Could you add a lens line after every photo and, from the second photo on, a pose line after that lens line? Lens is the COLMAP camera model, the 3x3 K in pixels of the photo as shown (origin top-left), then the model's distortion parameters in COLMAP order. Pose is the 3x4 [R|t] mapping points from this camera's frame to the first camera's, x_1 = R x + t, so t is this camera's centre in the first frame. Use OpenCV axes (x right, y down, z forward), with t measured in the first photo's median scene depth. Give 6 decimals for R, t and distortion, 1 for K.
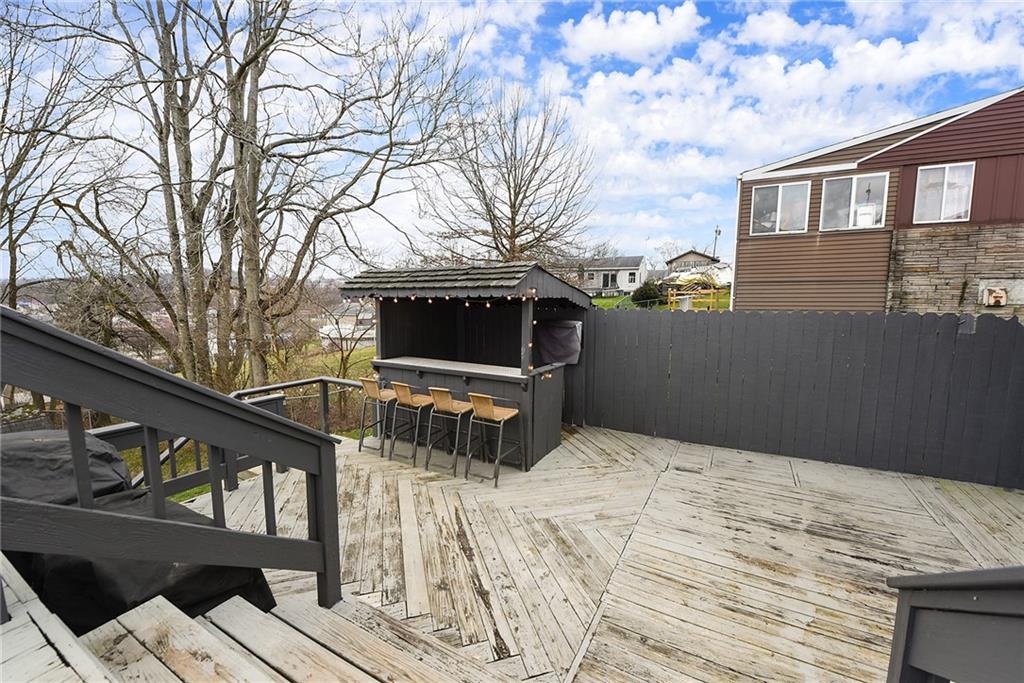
lens RADIAL K [[416.7, 0, 512.0], [0, 416.7, 341.5], [0, 0, 1]] dist [-0.021017, -0.000292]
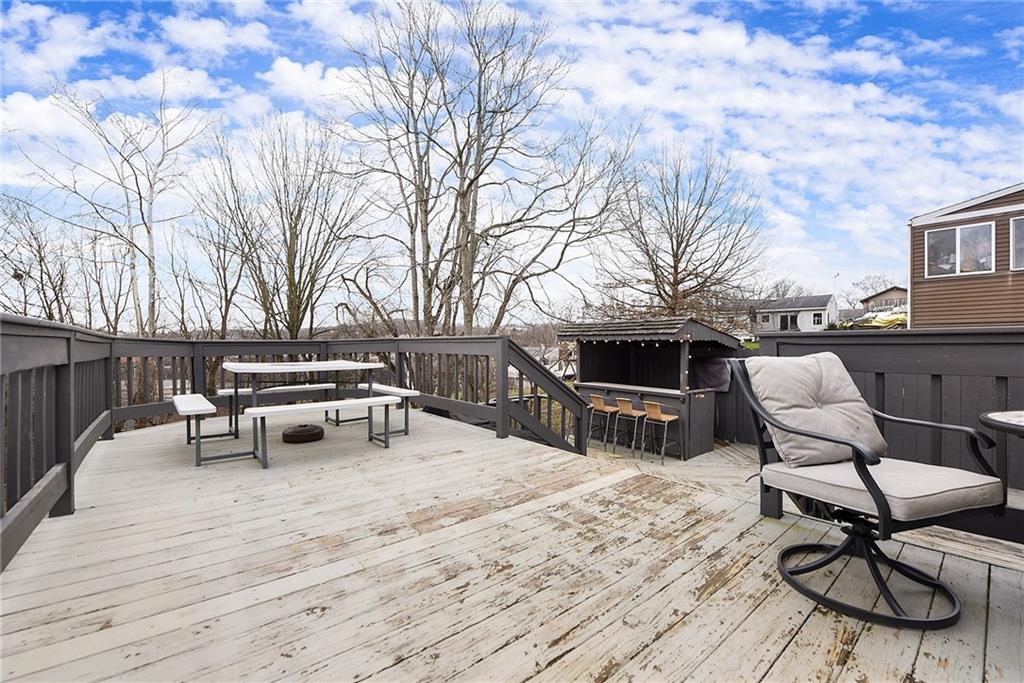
lens RADIAL K [[416.7, 0, 512.0], [0, 416.7, 341.5], [0, 0, 1]] dist [-0.021017, -0.000292]
pose [[0.930598, -0.004329, -0.366016, 0.002059], [-0.034806, 0.994353, -0.100253, 0.023936], [0.364383, 0.106035, 0.925193, -0.207389]]
